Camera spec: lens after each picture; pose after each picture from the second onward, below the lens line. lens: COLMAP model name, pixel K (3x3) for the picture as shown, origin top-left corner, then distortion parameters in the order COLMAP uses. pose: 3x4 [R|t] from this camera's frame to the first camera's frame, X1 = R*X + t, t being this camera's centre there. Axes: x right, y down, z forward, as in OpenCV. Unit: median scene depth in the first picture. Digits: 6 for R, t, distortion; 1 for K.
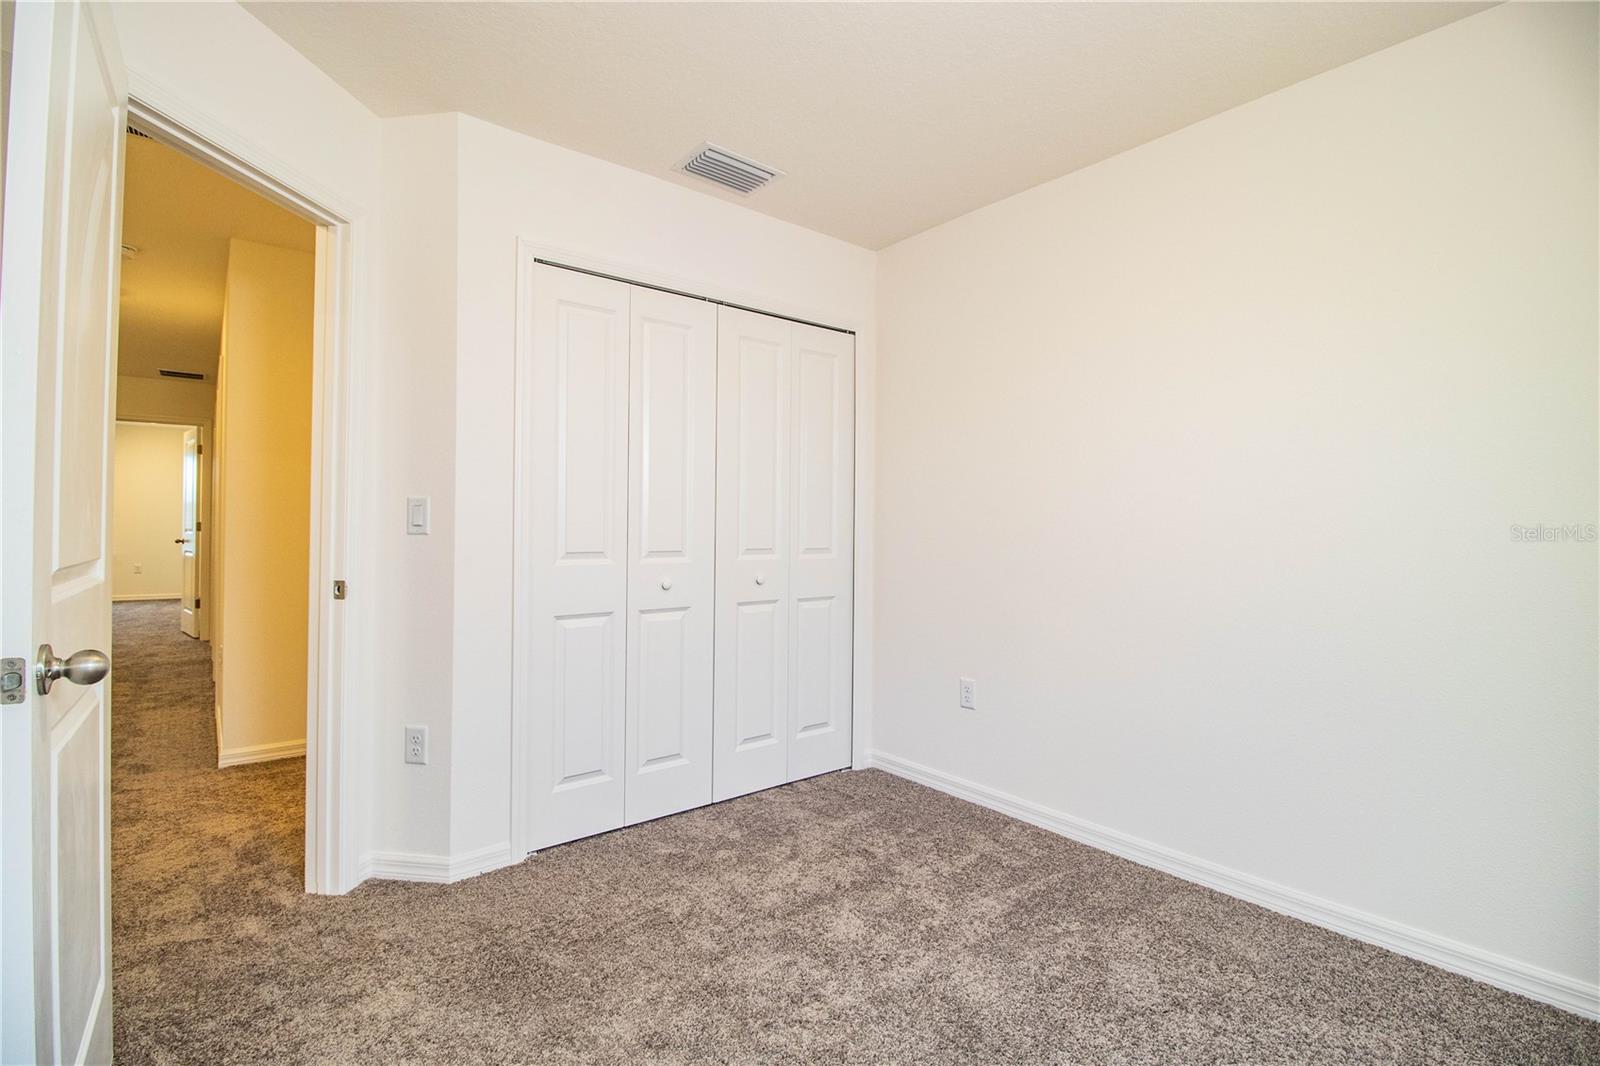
lens RADIAL K [[730.7, 0, 807.6], [0, 730.7, 533.3], [0, 0, 1]] dist [0.001150, -0.013129]
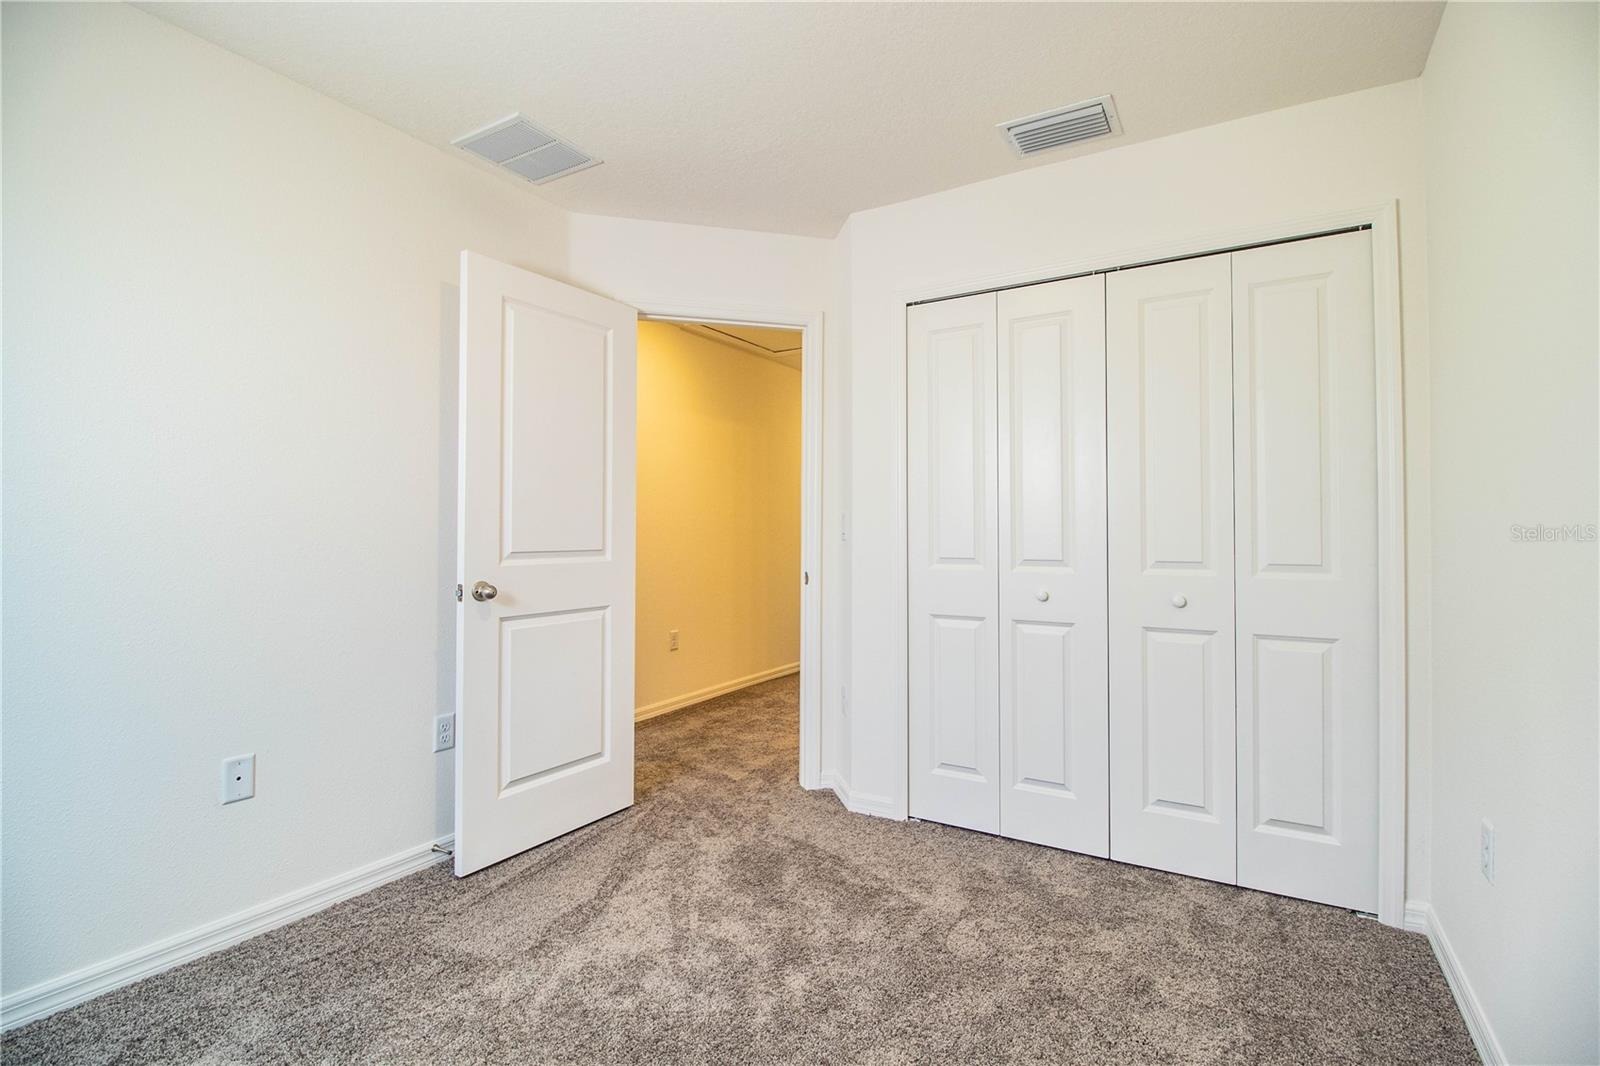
lens RADIAL K [[730.7, 0, 798.8], [0, 730.7, 518.9], [0, 0, 1]] dist [0.001150, -0.013129]
pose [[0.344264, -0.012144, -0.938794, 0.590867], [0.002212, 0.999924, -0.012124, -0.018219], [0.938870, 0.002097, 0.344265, 0.395716]]
